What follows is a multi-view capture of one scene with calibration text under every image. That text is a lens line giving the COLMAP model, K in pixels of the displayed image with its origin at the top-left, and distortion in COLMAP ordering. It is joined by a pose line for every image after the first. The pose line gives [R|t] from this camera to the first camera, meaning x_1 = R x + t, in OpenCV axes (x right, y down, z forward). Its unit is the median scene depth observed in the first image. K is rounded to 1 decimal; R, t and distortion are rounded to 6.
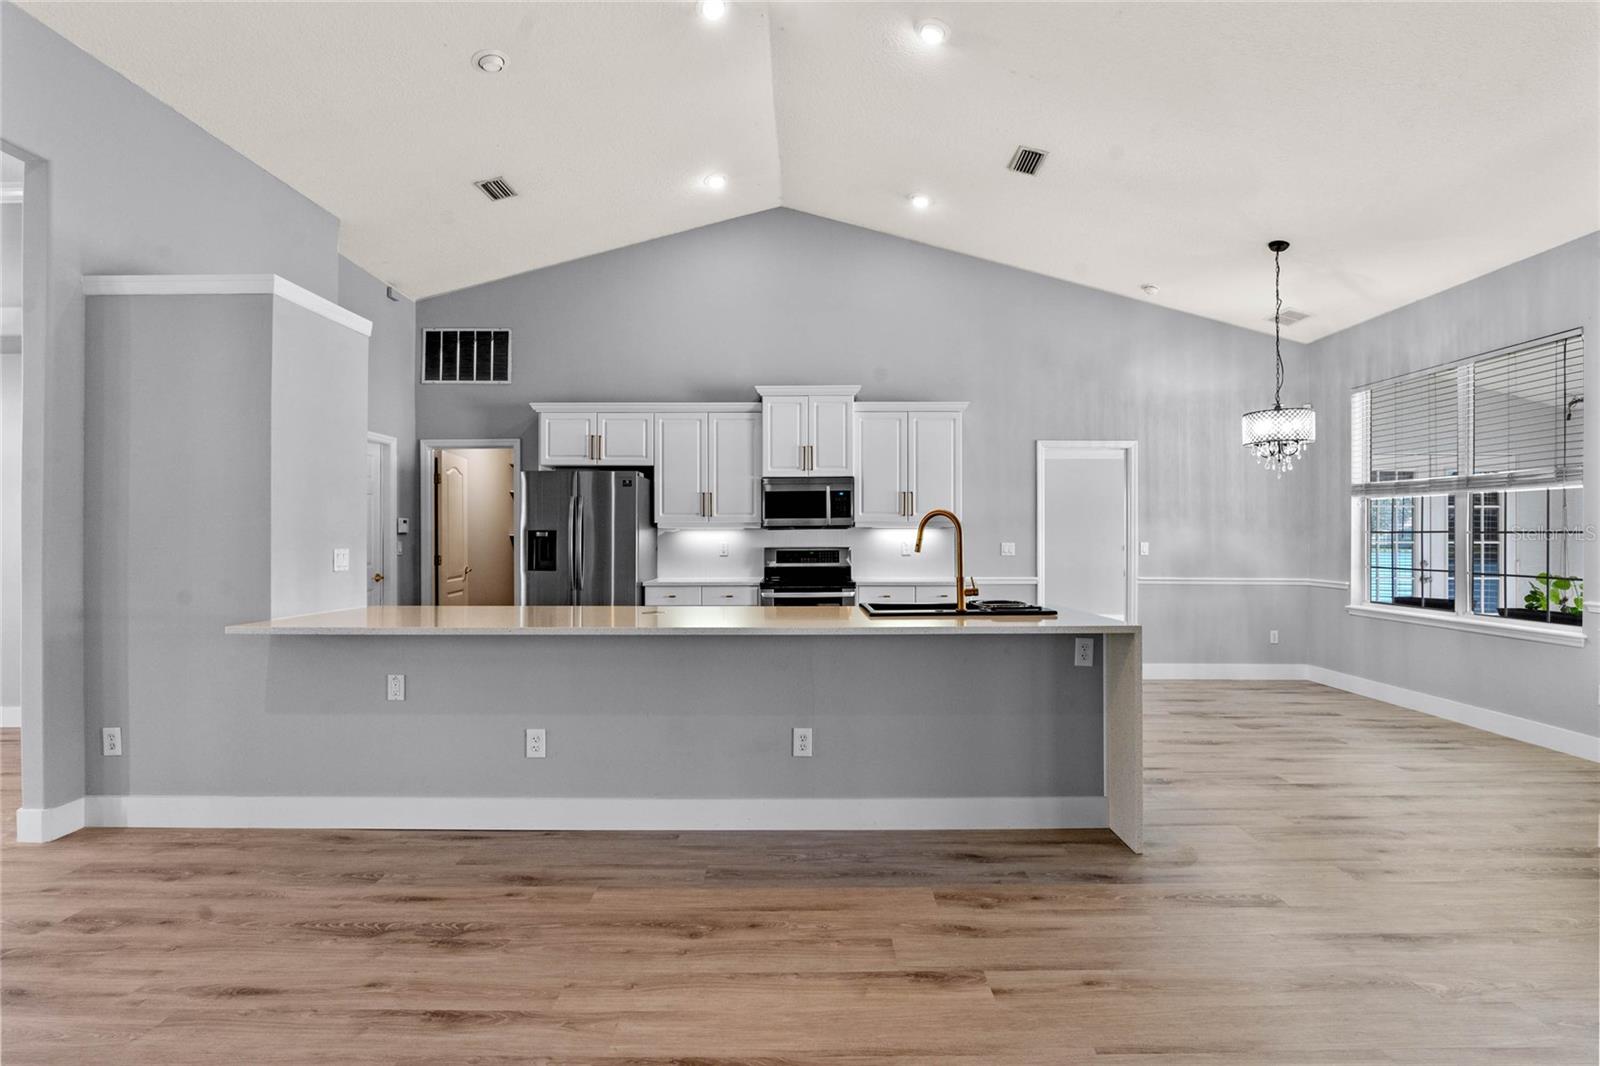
lens RADIAL K [[743.5, 0, 801.9], [0, 743.5, 533.4], [0, 0, 1]] dist [-0.024544, 0.006820]
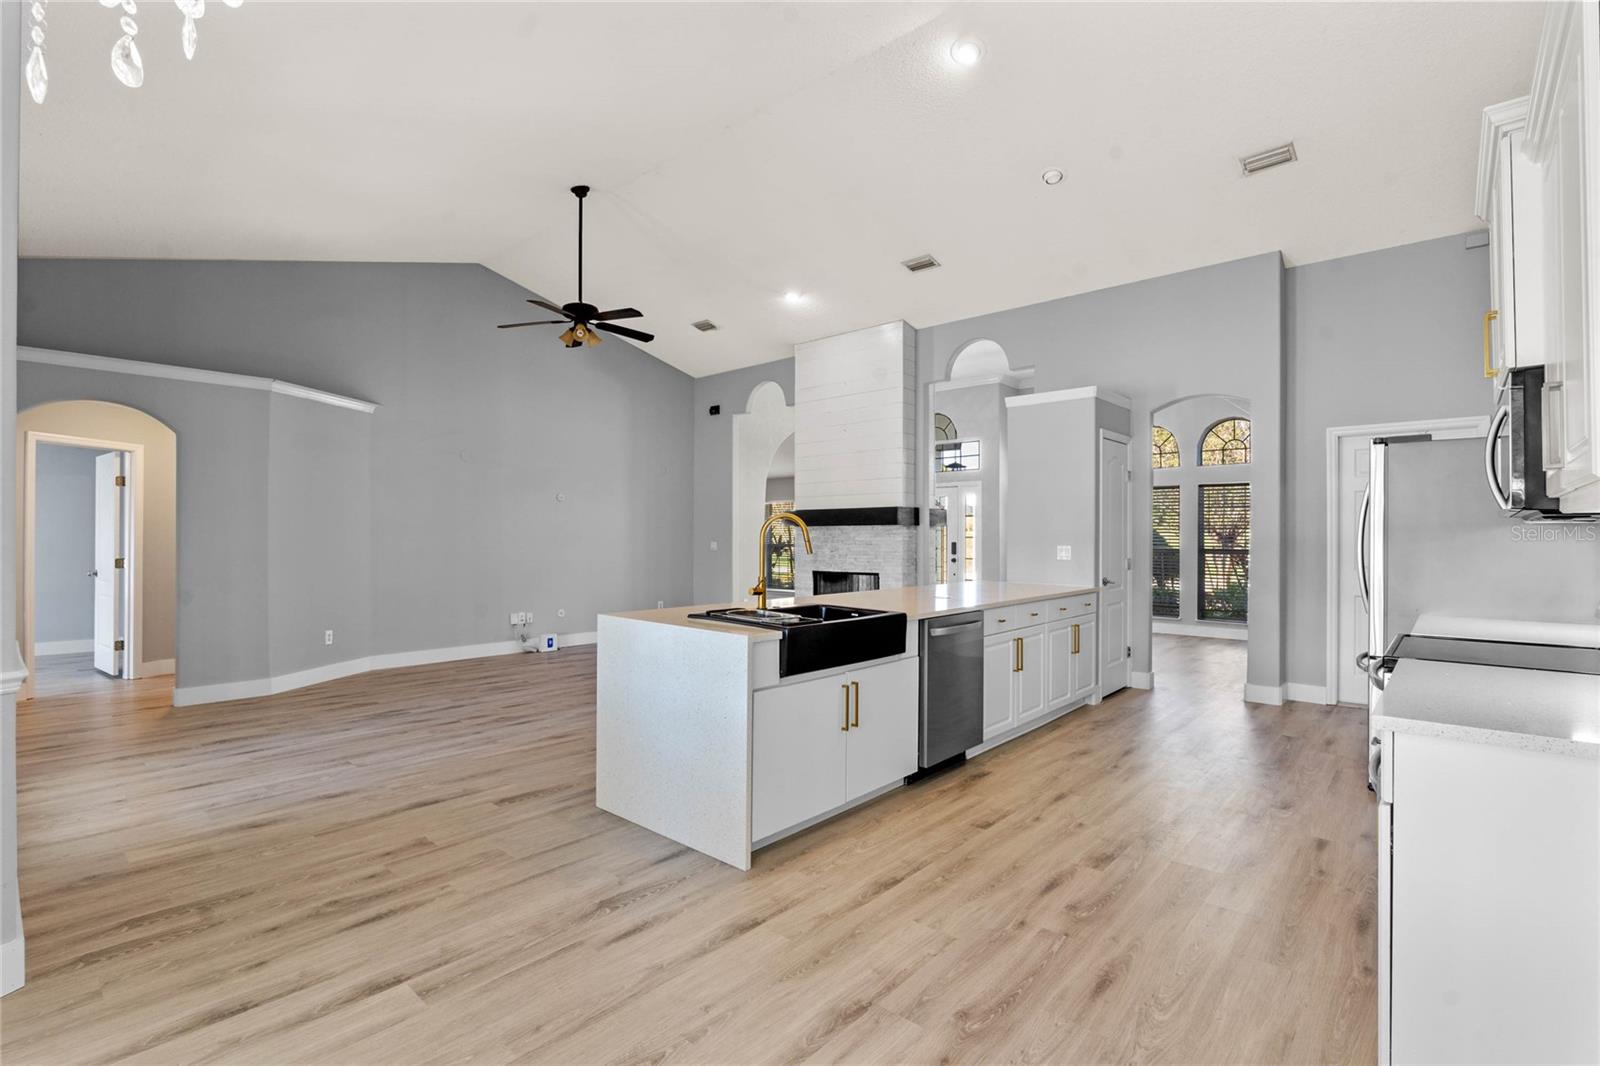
lens RADIAL K [[743.5, 0, 803.1], [0, 743.5, 527.1], [0, 0, 1]] dist [-0.024544, 0.006820]
pose [[-0.666904, -0.008025, -0.745101, 0.648707], [0.002460, 0.999913, -0.012971, 0.001190], [0.745140, -0.010484, -0.666826, 1.173286]]
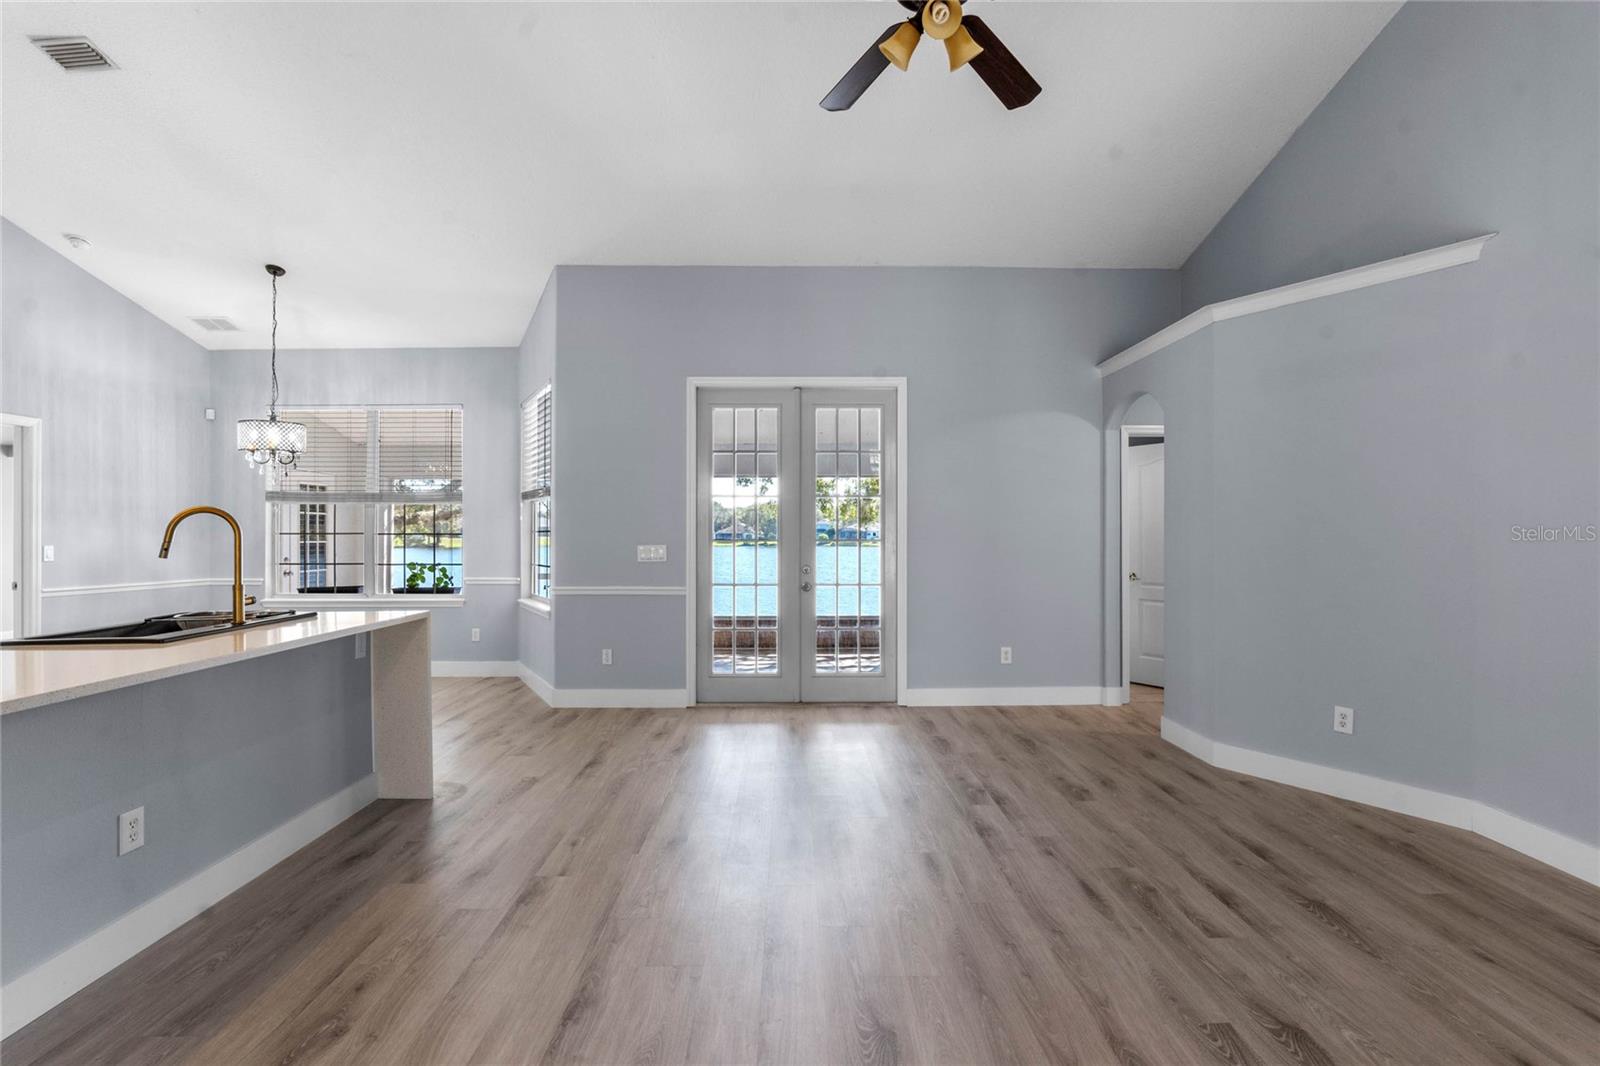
lens RADIAL K [[743.5, 0, 799.6], [0, 743.5, 531.6], [0, 0, 1]] dist [-0.024544, 0.006820]
pose [[-0.010925, 0.004683, 0.999929, -0.441000], [-0.001090, 0.999988, -0.004695, -0.000310], [-0.999940, -0.001141, -0.010920, 0.233221]]
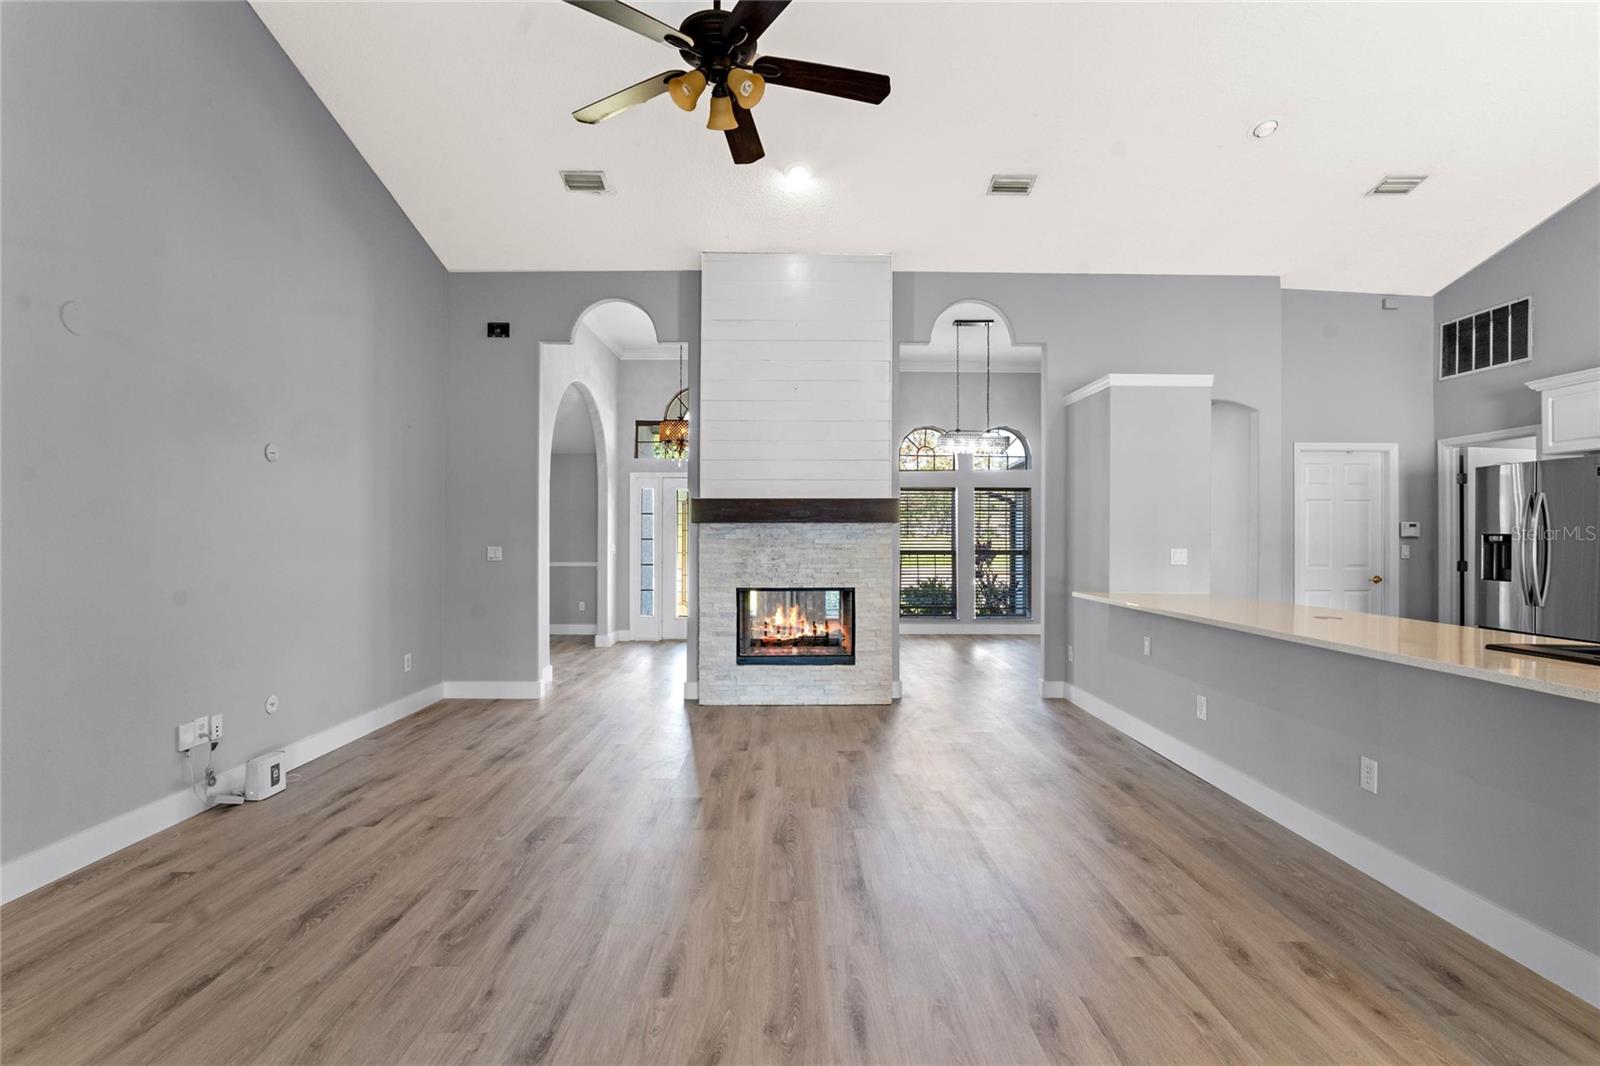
lens RADIAL K [[743.5, 0, 803.0], [0, 743.5, 534.8], [0, 0, 1]] dist [-0.024544, 0.006820]
pose [[0.017245, -0.003491, -0.999845, 0.540678], [0.000546, 0.999994, -0.003482, -0.000624], [0.999851, -0.000486, 0.017247, 0.195404]]
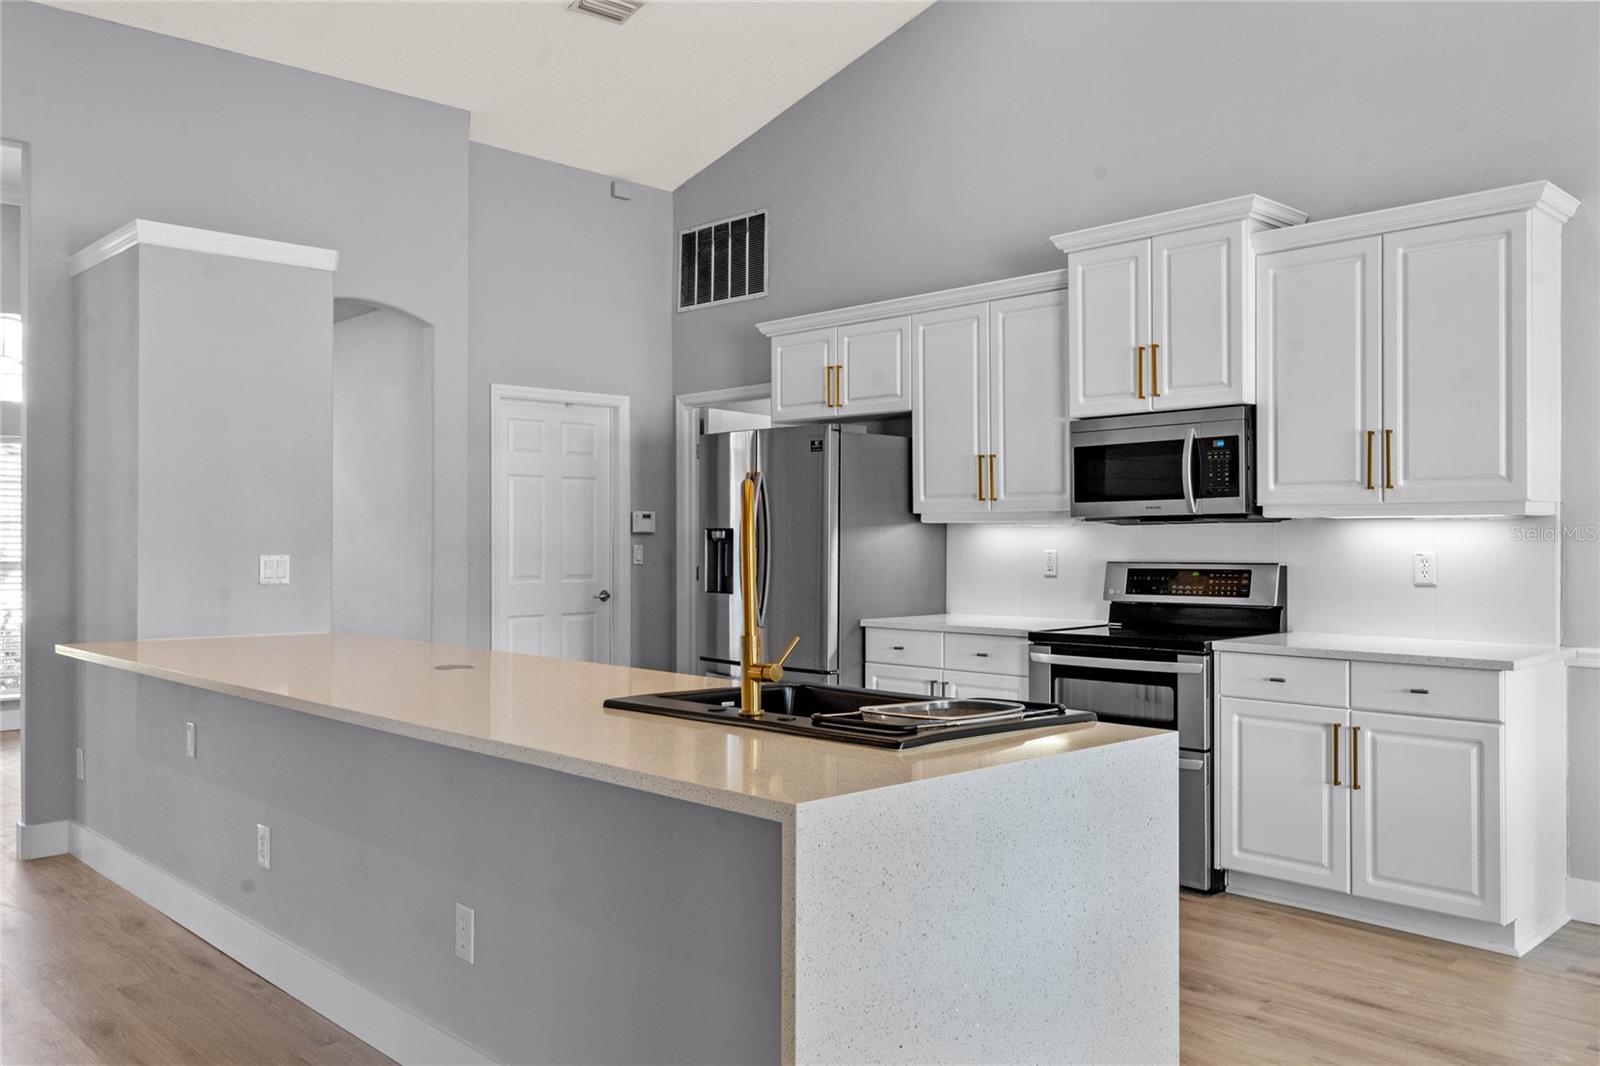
lens RADIAL K [[1258.5, 0, 799.2], [0, 1258.5, 535.0], [0, 0, 1]] dist [0.008857, -0.006558]
pose [[0.695862, -0.000469, -0.718175, 0.505135], [0.002872, 0.999994, 0.002129, -0.000693], [0.718170, -0.003545, 0.695859, 0.345029]]
